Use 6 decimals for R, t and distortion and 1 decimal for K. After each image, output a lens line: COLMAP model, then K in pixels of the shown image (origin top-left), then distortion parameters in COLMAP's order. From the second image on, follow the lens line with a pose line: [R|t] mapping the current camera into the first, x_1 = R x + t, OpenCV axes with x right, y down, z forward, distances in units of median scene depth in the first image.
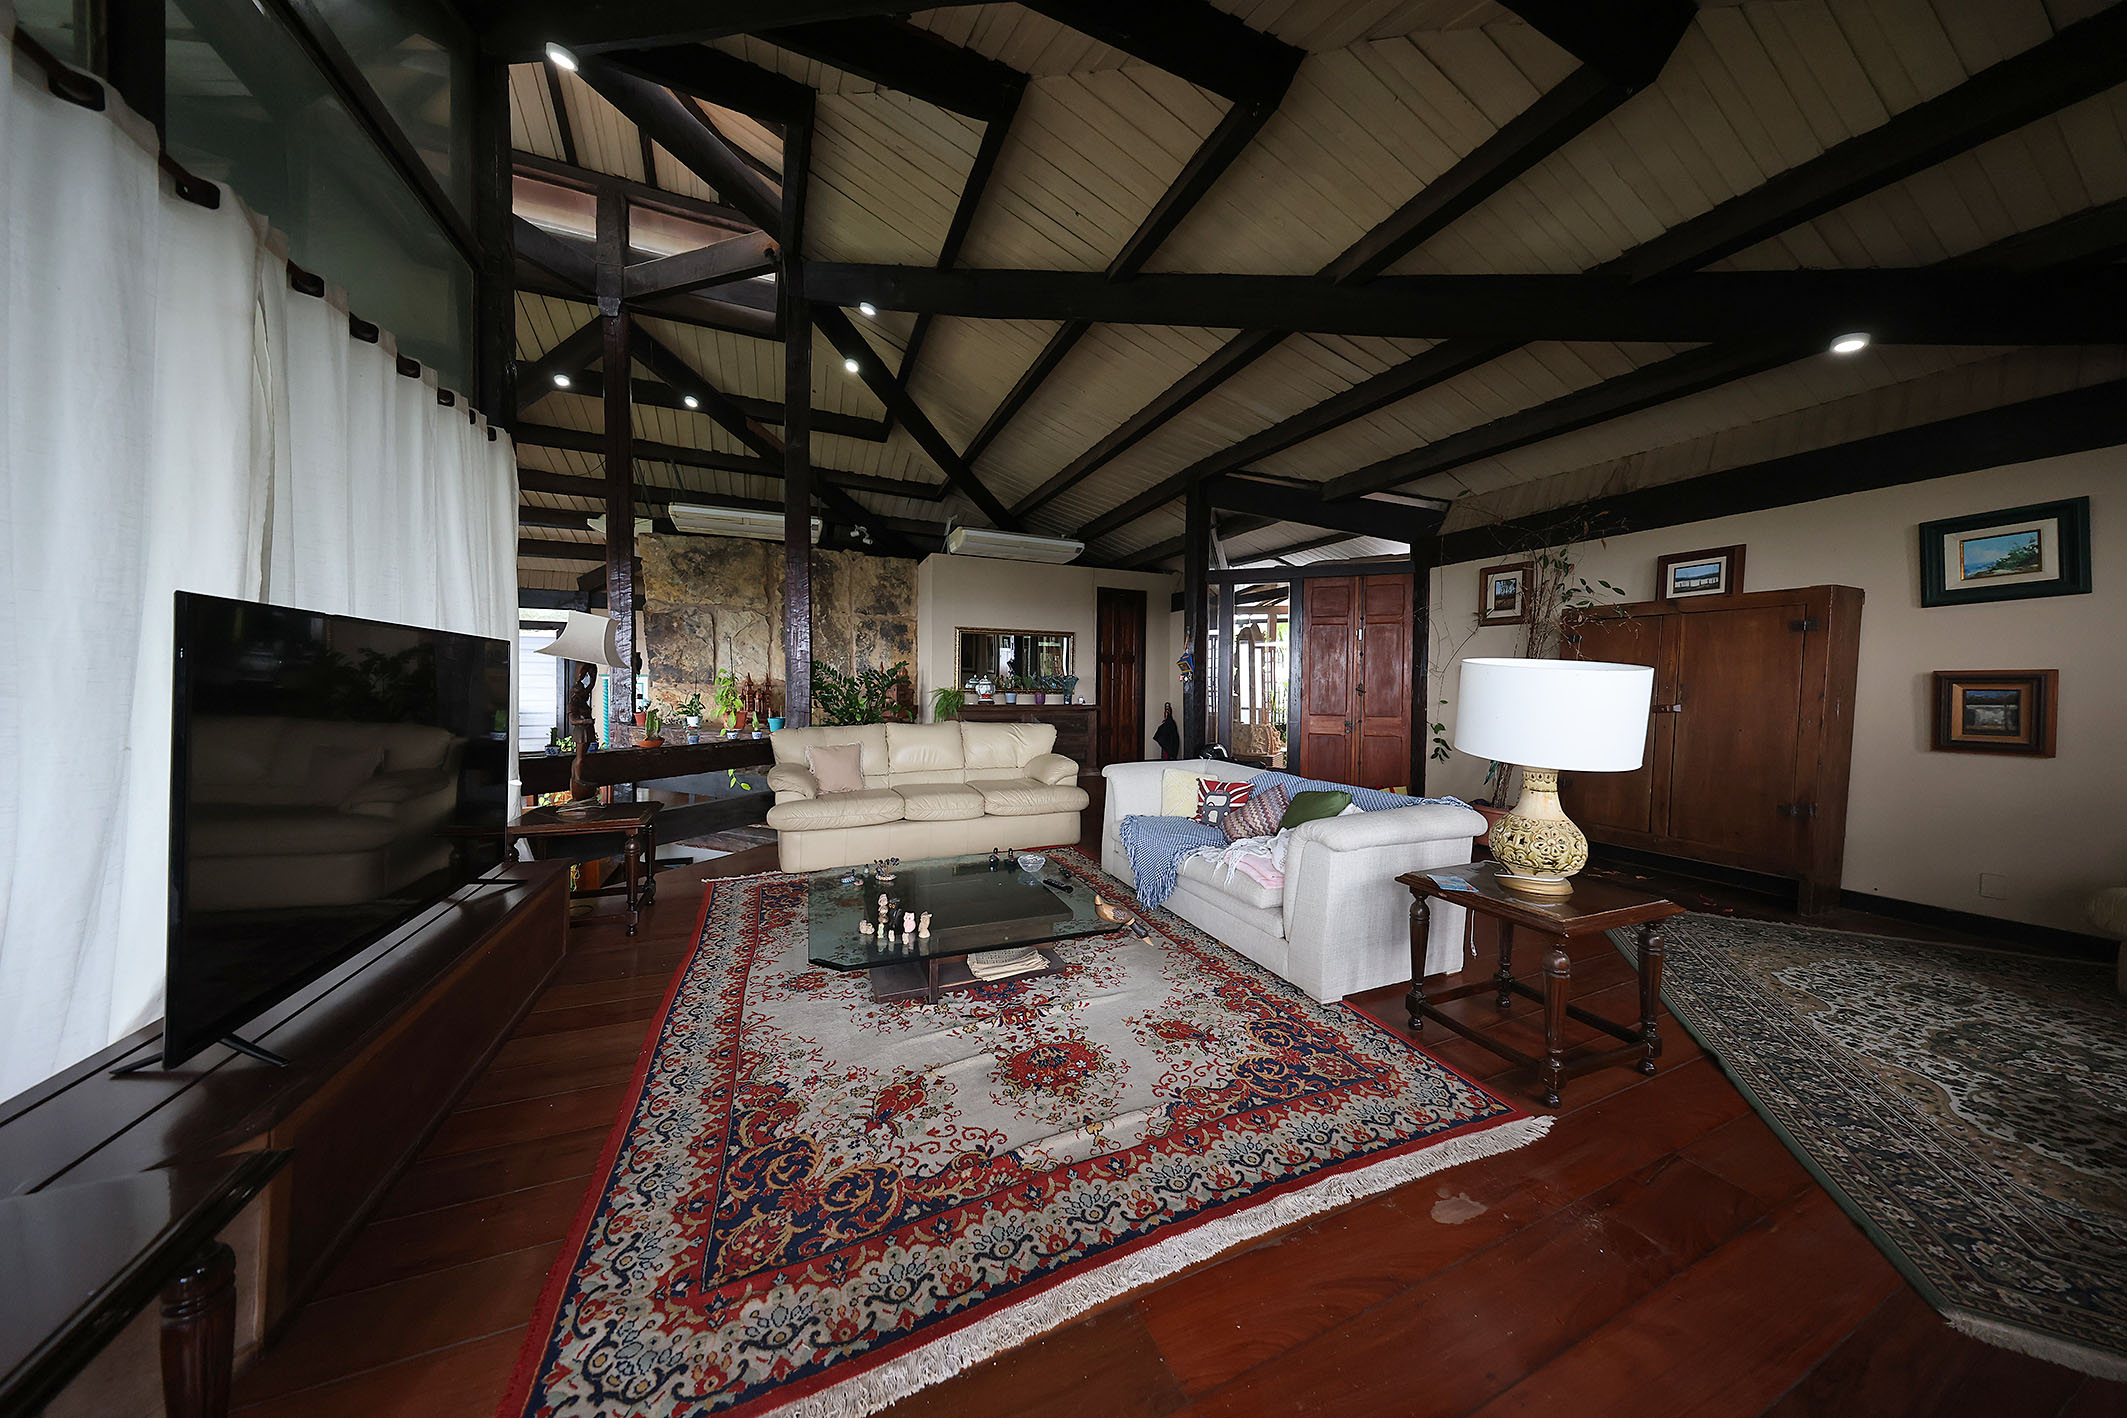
lens RADIAL K [[650.3, 0, 1064.0], [0, 650.3, 700.8], [0, 0, 1]] dist [0.000351, 0.000363]
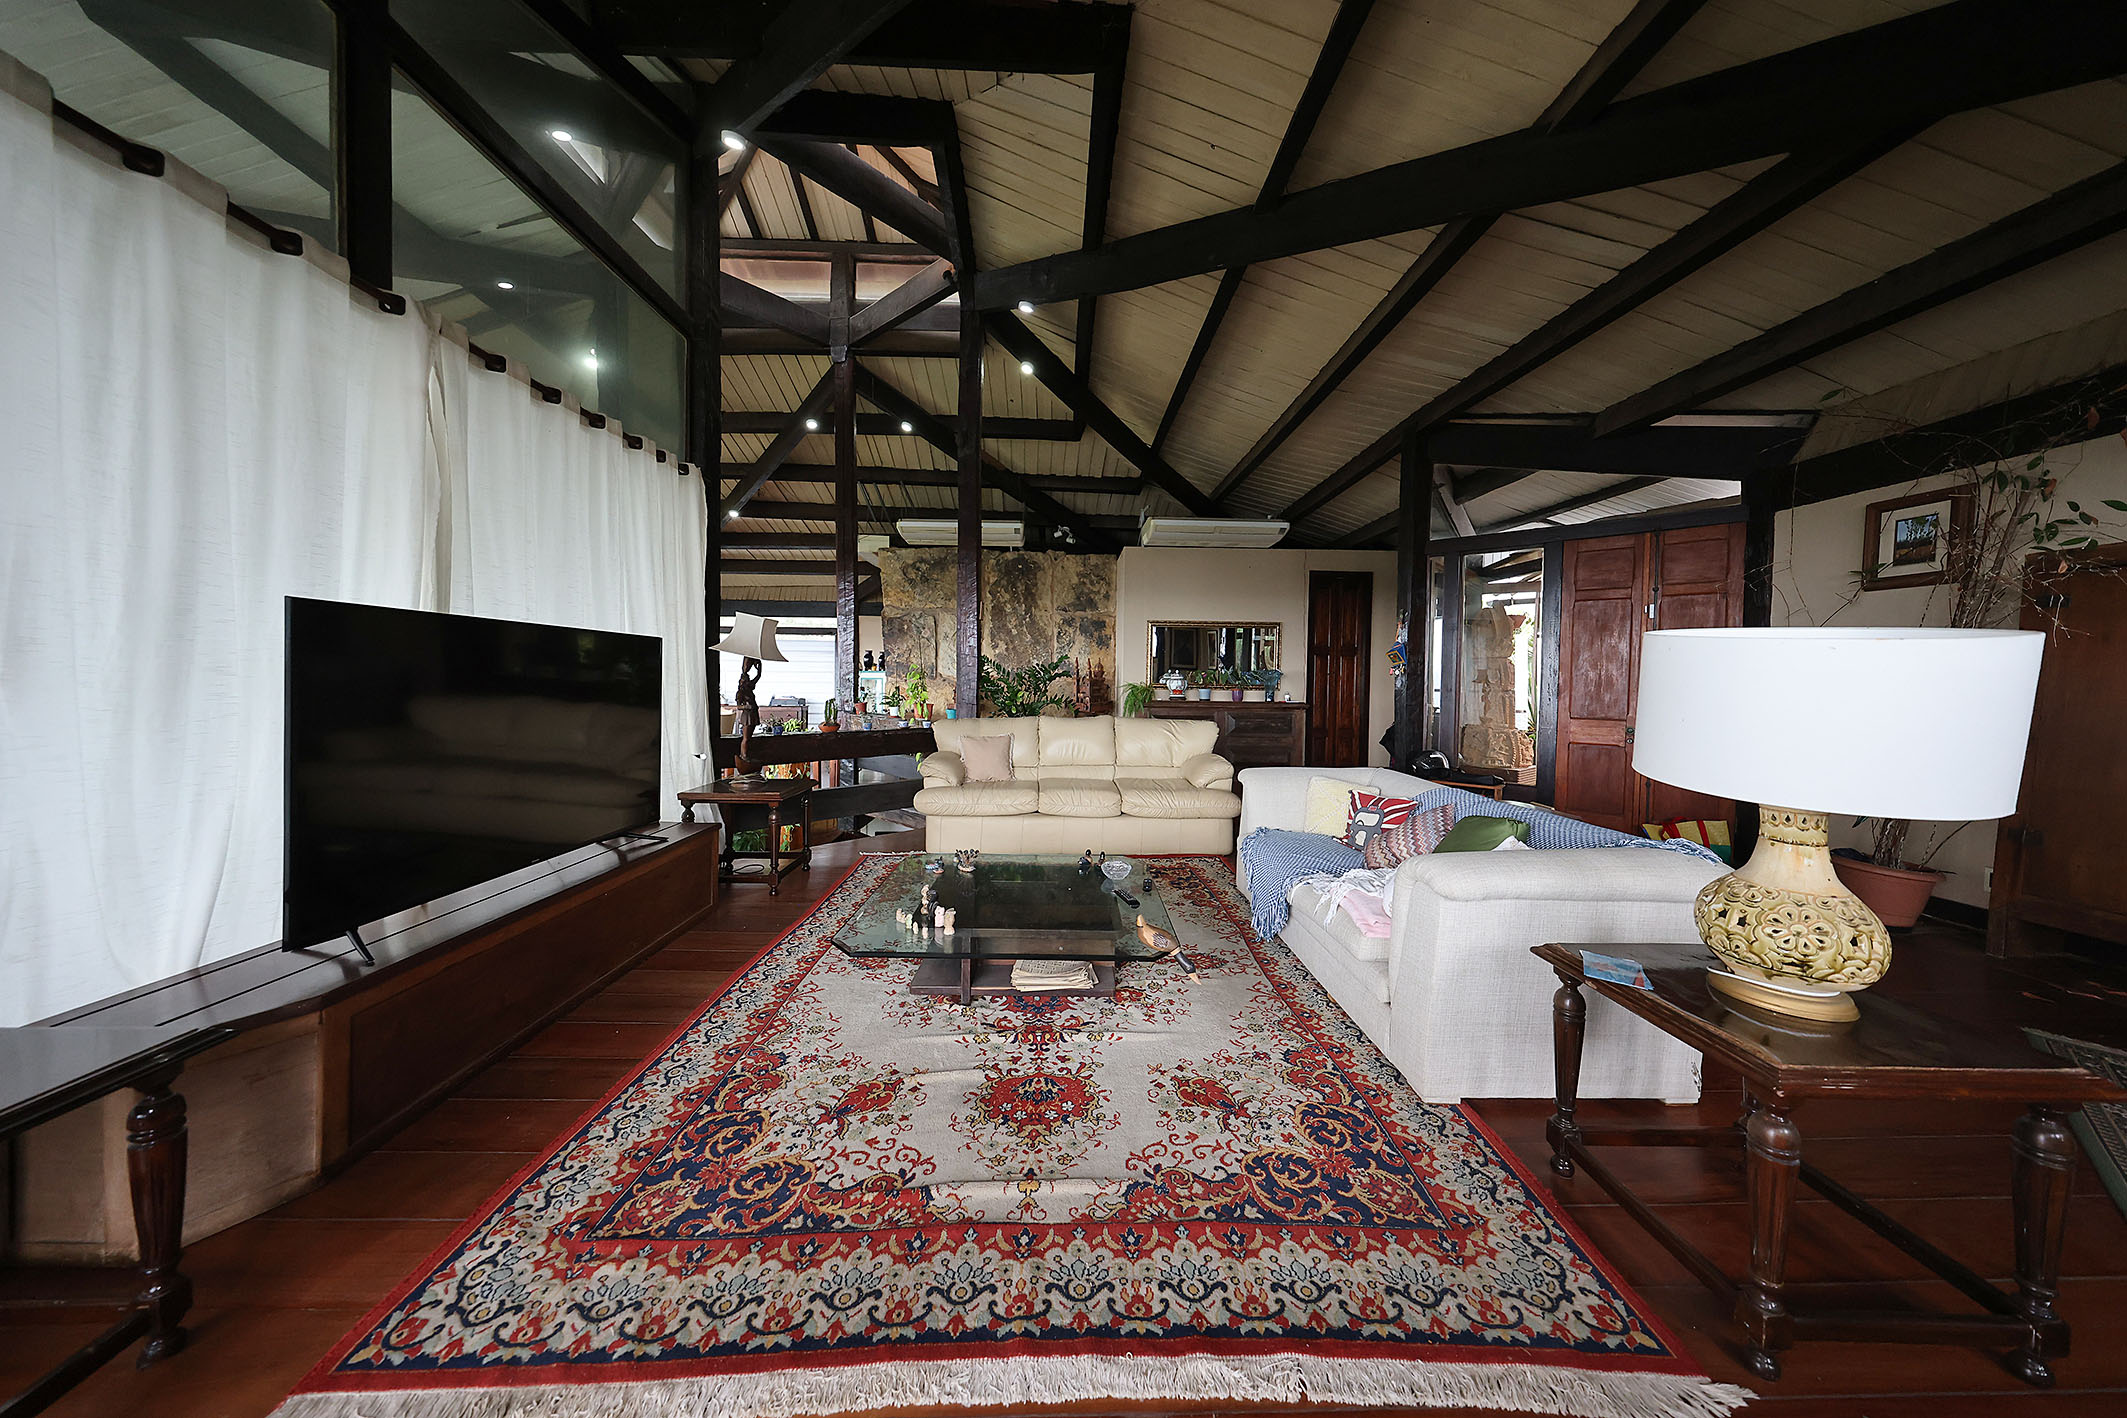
lens RADIAL K [[650.3, 0, 1066.4], [0, 650.3, 702.6], [0, 0, 1]] dist [0.000351, 0.000363]
pose [[0.928179, 0.013356, -0.371895, 0.181218], [-0.011336, 0.999907, 0.007616, 0.006367], [0.371962, -0.002853, 0.928243, 0.102701]]
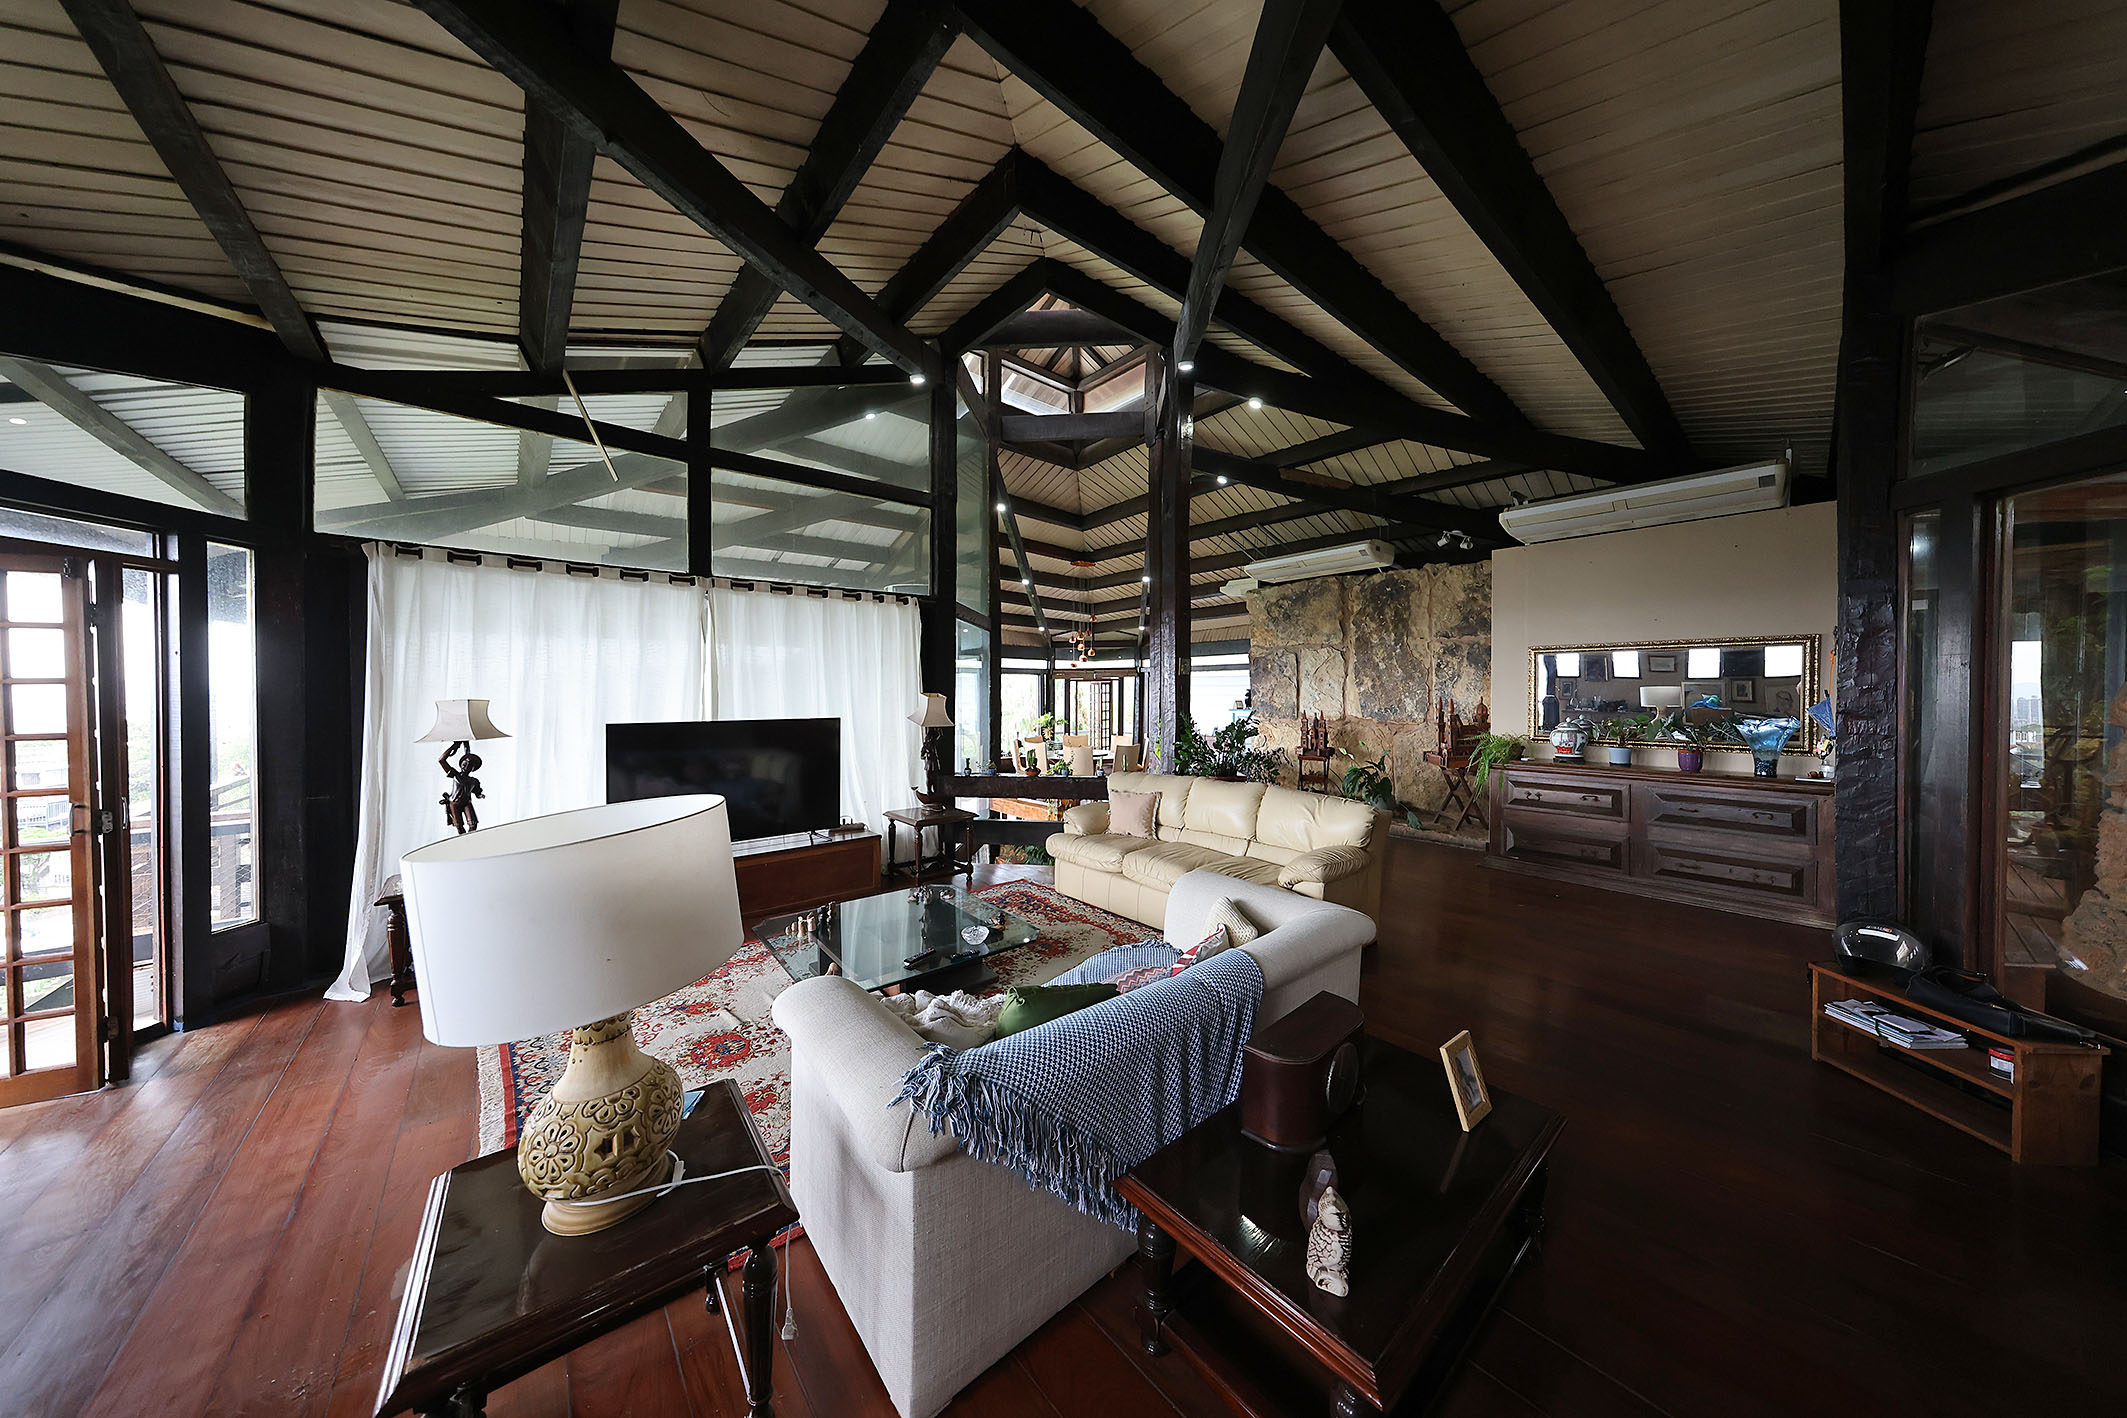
lens RADIAL K [[650.3, 0, 1054.3], [0, 650.3, 700.0], [0, 0, 1]] dist [0.000351, 0.000363]
pose [[0.283435, -0.002493, -0.958988, 0.777352], [-0.018937, 0.999787, -0.008196, -0.087700], [0.958804, 0.020484, 0.283327, 0.671001]]
